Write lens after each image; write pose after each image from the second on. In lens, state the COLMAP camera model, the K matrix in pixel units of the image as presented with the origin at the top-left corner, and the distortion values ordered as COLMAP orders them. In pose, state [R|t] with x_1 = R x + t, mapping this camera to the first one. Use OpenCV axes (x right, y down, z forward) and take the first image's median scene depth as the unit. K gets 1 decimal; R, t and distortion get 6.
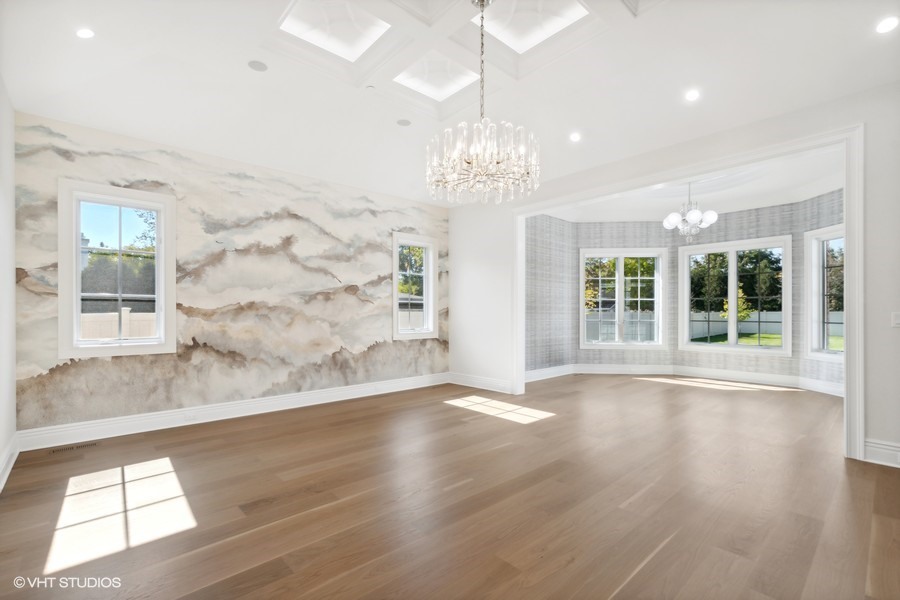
lens RADIAL K [[406.6, 0, 438.8], [0, 406.6, 315.5], [0, 0, 1]] dist [0.001401, -0.000447]
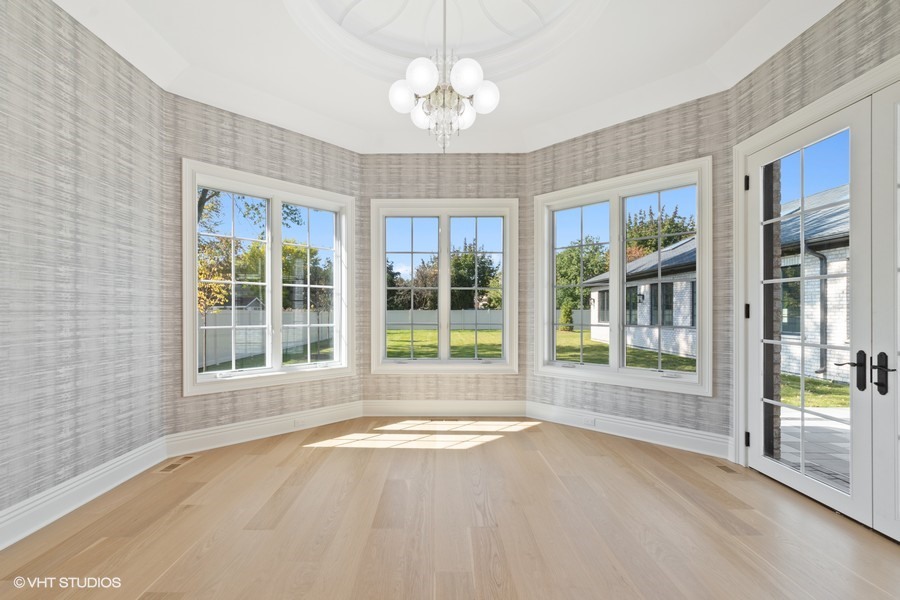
lens RADIAL K [[407.1, 0, 436.4], [0, 407.1, 311.0], [0, 0, 1]] dist [-0.001175, -0.000309]
pose [[0.667613, -0.000163, 0.744509, 0.251478], [0.006364, 0.999965, -0.005488, -0.003107], [-0.744481, 0.008402, 0.667590, 0.631829]]
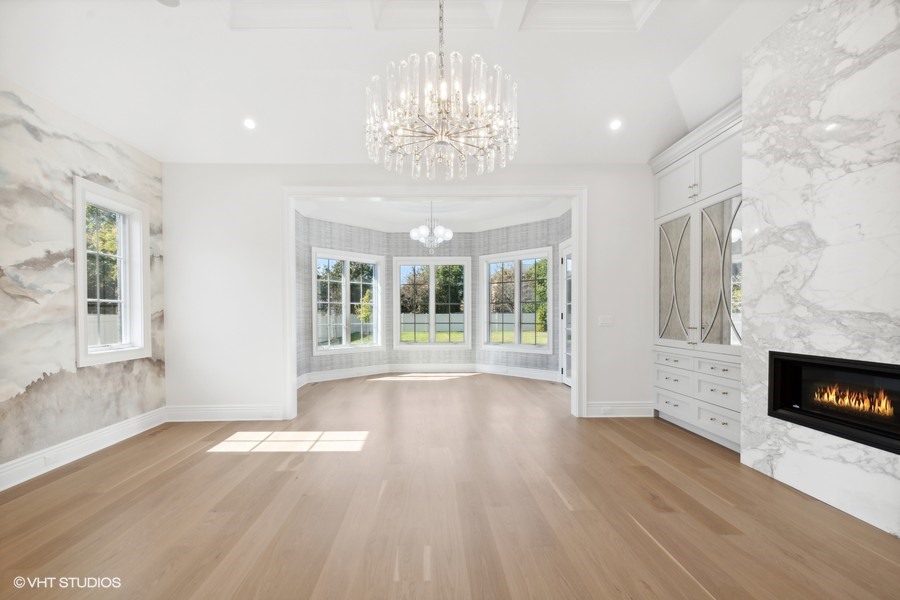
lens RADIAL K [[406.7, 0, 439.3], [0, 406.7, 320.1], [0, 0, 1]] dist [-0.000192, -0.000689]
pose [[0.642447, -0.012844, 0.766223, -0.207859], [0.009253, 0.999917, 0.009003, -0.005545], [-0.766274, 0.001306, 0.642512, 0.229905]]
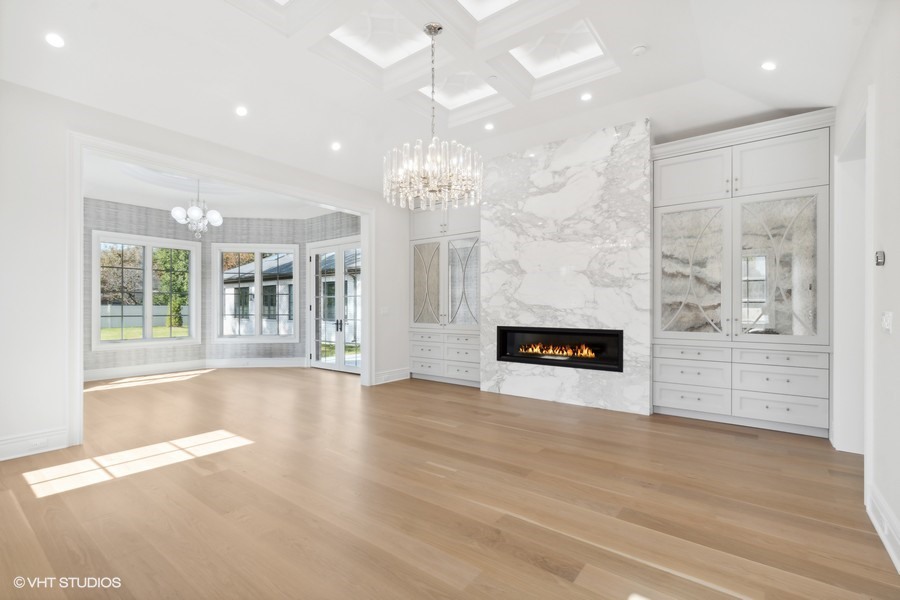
lens RADIAL K [[407.1, 0, 436.4], [0, 407.1, 311.0], [0, 0, 1]] dist [-0.001175, -0.000309]
pose [[-0.180367, -0.009969, 0.983549, -0.441568], [0.006462, 0.999915, 0.011320, -0.005204], [-0.983578, 0.008398, -0.180287, 0.525528]]
